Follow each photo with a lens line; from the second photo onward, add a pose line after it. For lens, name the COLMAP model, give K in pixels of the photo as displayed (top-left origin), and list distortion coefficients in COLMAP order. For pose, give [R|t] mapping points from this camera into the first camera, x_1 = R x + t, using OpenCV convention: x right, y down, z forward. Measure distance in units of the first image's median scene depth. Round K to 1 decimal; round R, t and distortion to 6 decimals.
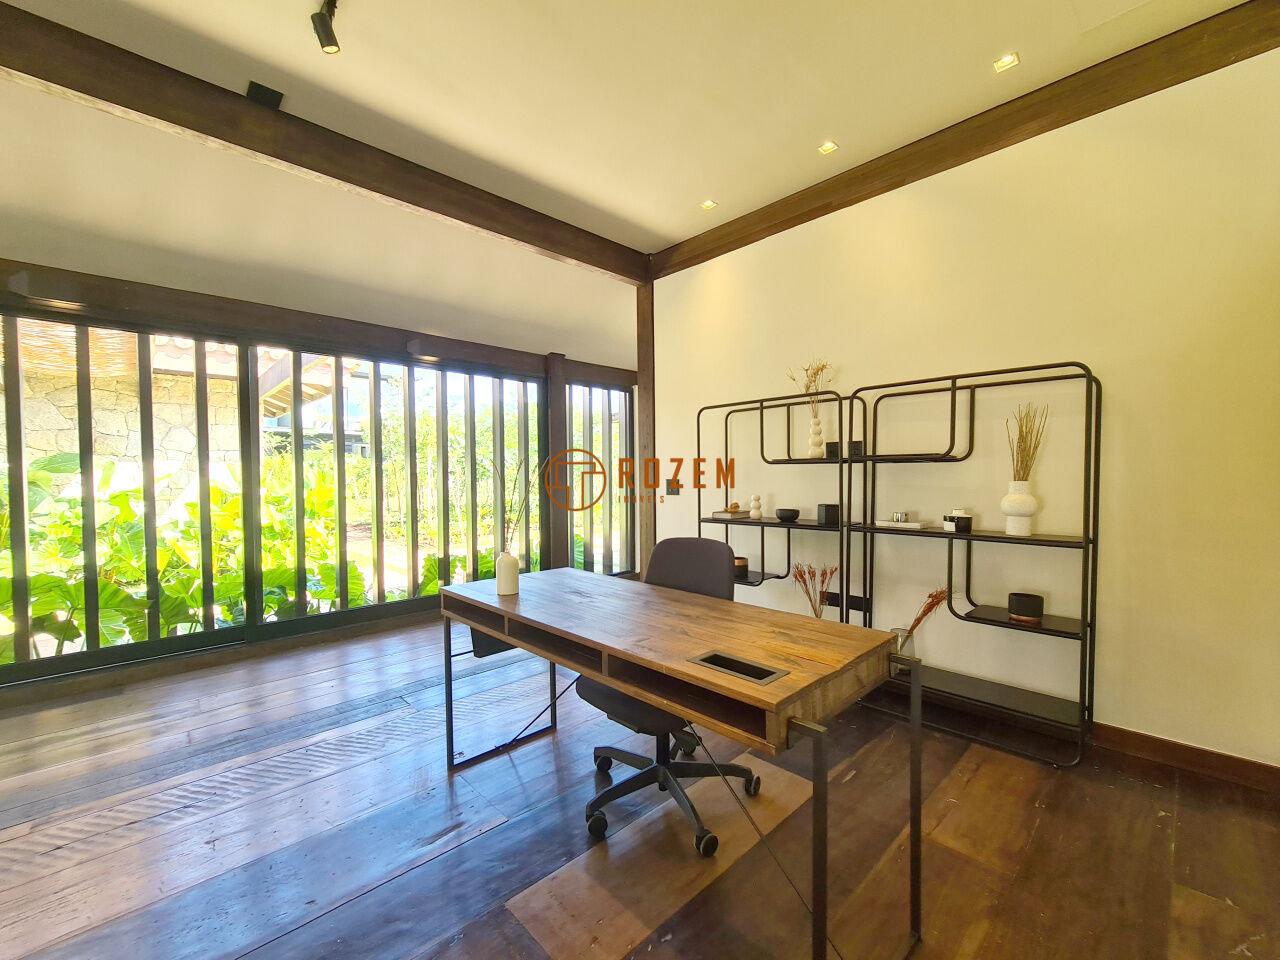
lens RADIAL K [[526.9, 0, 641.5], [0, 526.9, 484.9], [0, 0, 1]] dist [0.000746, -0.001769]
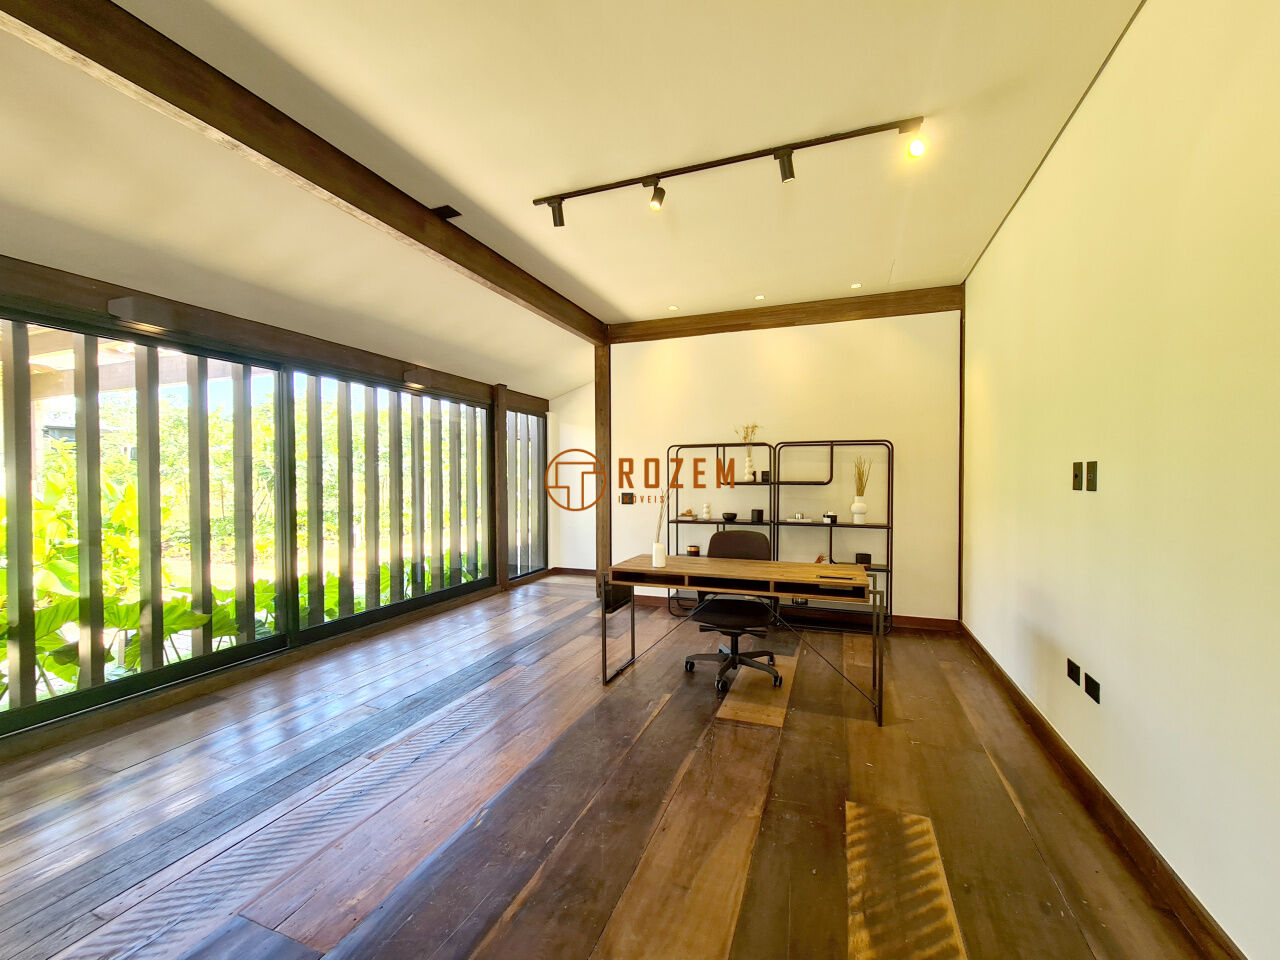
lens RADIAL K [[526.9, 0, 640.4], [0, 526.9, 480.9], [0, 0, 1]] dist [0.000746, -0.001769]
pose [[0.903181, 0.005076, 0.429231, -0.601863], [0.001513, 0.999886, -0.015009, -0.025562], [-0.429258, 0.014205, 0.903070, -0.296186]]
